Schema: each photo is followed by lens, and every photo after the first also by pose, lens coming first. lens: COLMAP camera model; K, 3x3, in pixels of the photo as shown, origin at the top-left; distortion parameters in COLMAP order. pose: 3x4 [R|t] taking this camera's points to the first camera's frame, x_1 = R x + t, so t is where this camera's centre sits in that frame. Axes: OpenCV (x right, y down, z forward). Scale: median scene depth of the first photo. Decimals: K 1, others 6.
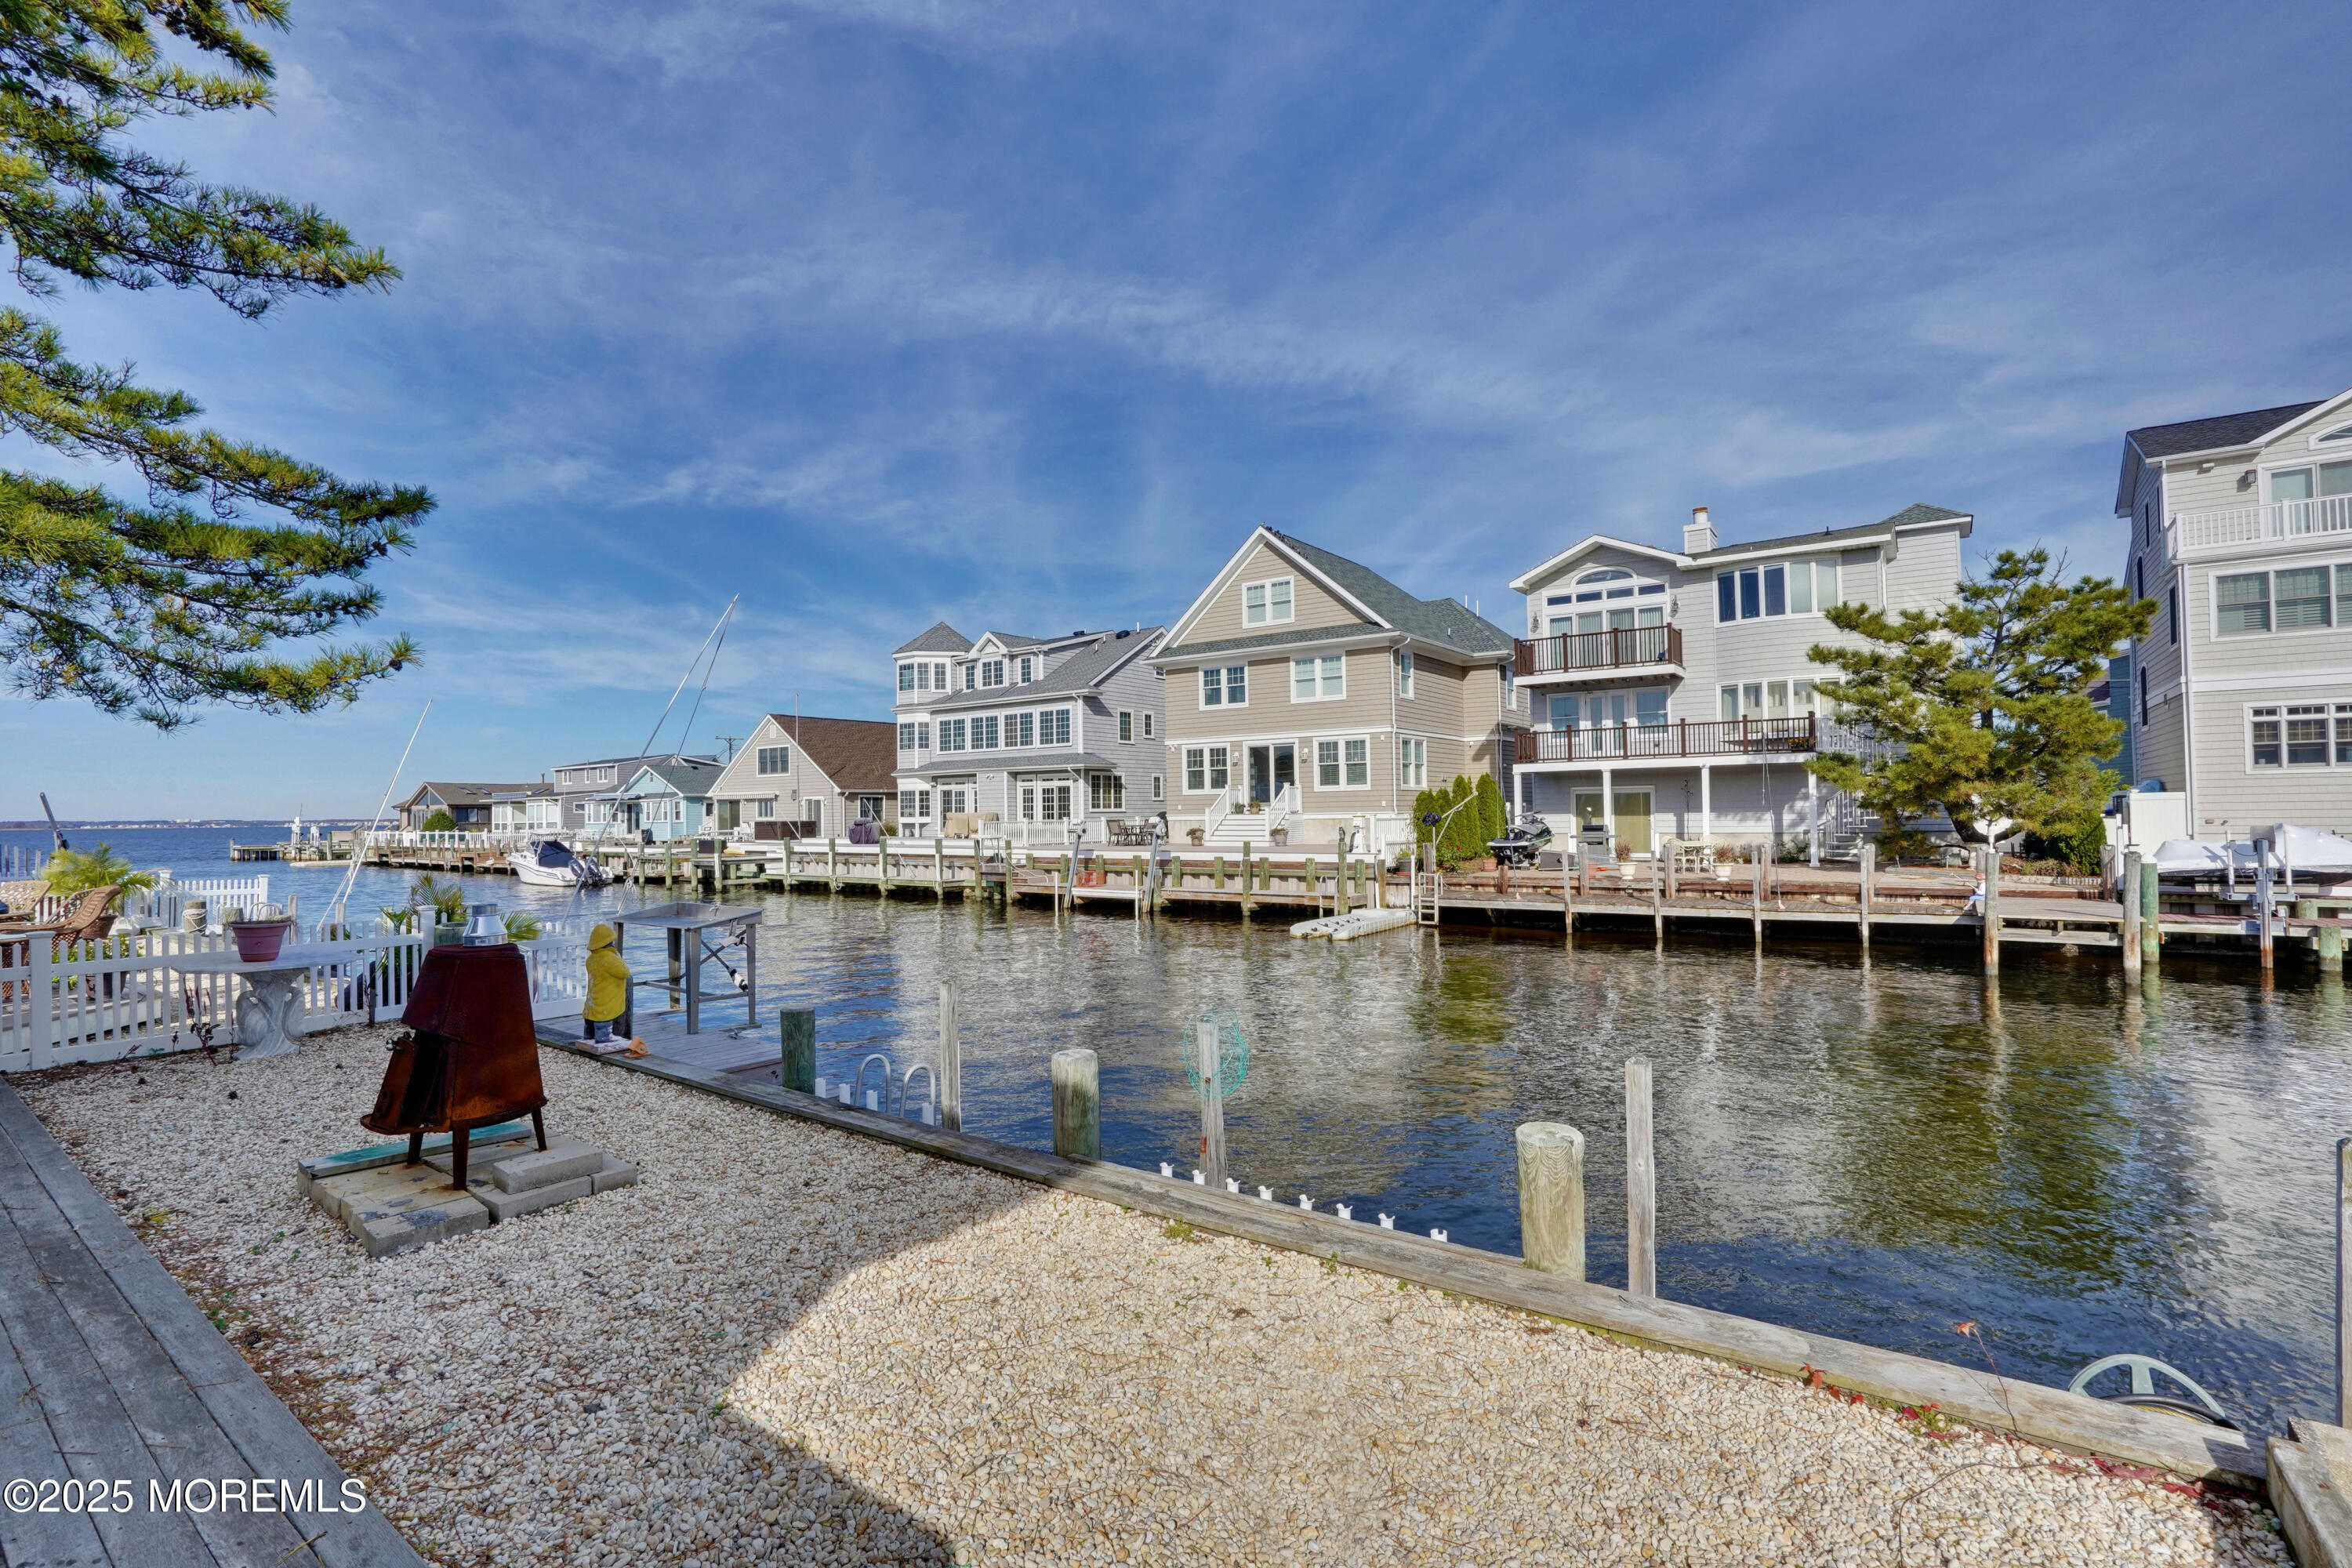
lens RADIAL K [[1106.1, 0, 1176.0], [0, 1106.1, 784.0], [0, 0, 1]] dist [-0.039289, 0.024465]
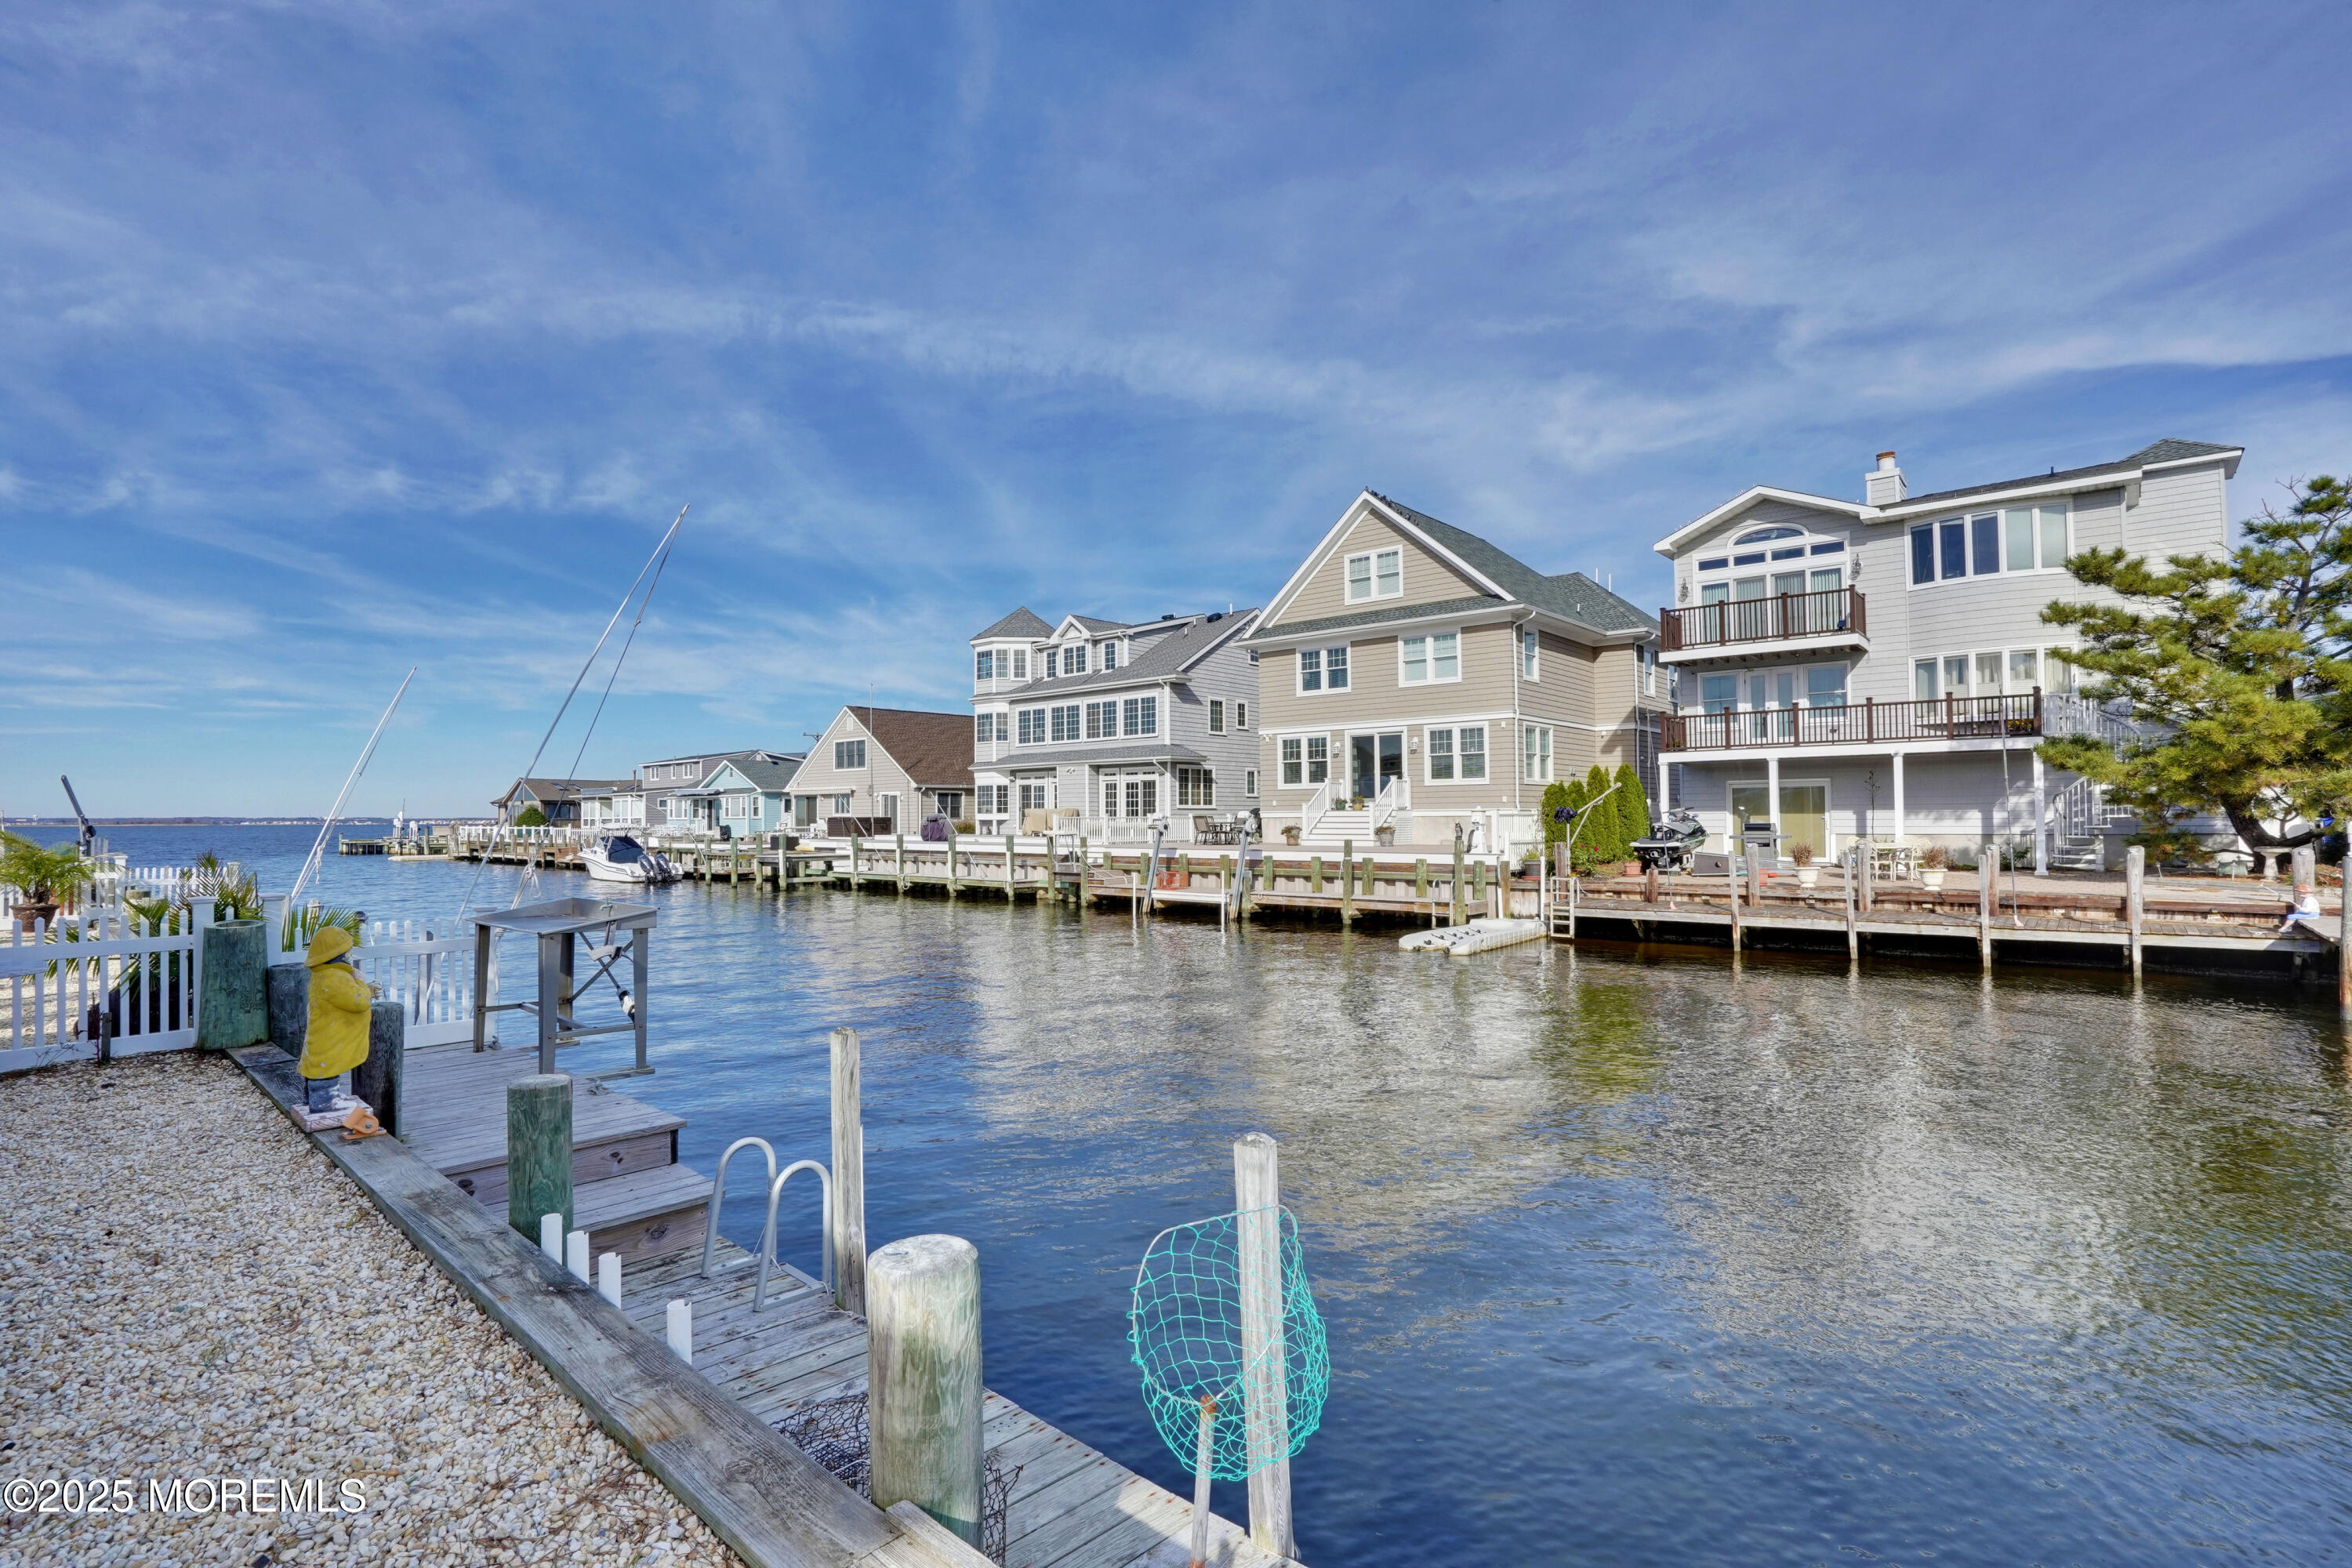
lens RADIAL K [[1106.1, 0, 1176.0], [0, 1106.1, 784.0], [0, 0, 1]] dist [-0.039289, 0.024465]
pose [[0.995625, 0.003181, -0.093387, 0.009016], [-0.003580, 0.999985, -0.004110, 0.010909], [0.093372, 0.004426, 0.995621, 0.103987]]
